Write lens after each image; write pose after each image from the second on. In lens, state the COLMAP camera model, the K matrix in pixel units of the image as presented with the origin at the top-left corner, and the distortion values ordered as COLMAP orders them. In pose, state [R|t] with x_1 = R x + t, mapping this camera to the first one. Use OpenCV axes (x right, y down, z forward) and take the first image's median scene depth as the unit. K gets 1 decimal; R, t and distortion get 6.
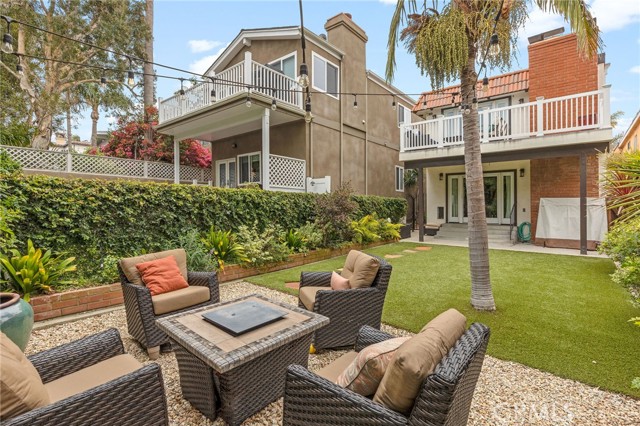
lens RADIAL K [[309.8, 0, 322.2], [0, 309.8, 212.4], [0, 0, 1]] dist [-0.003842, -0.001864]
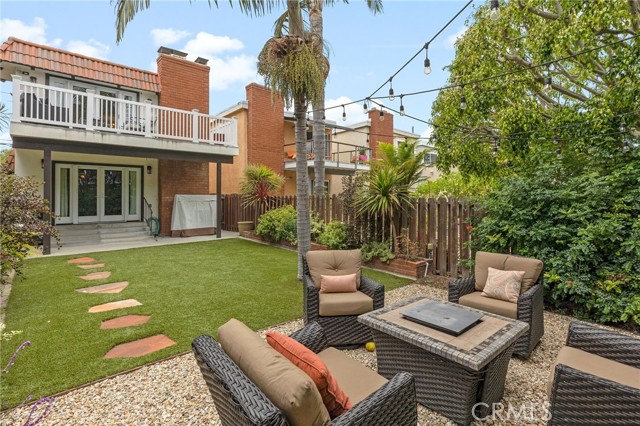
lens RADIAL K [[309.8, 0, 319.8], [0, 309.8, 199.9], [0, 0, 1]] dist [-0.003842, -0.001864]
pose [[0.127872, -0.006921, 0.991766, -0.335971], [0.028024, 0.999602, 0.003362, -0.016250], [-0.991395, 0.027364, 0.128015, 0.321973]]
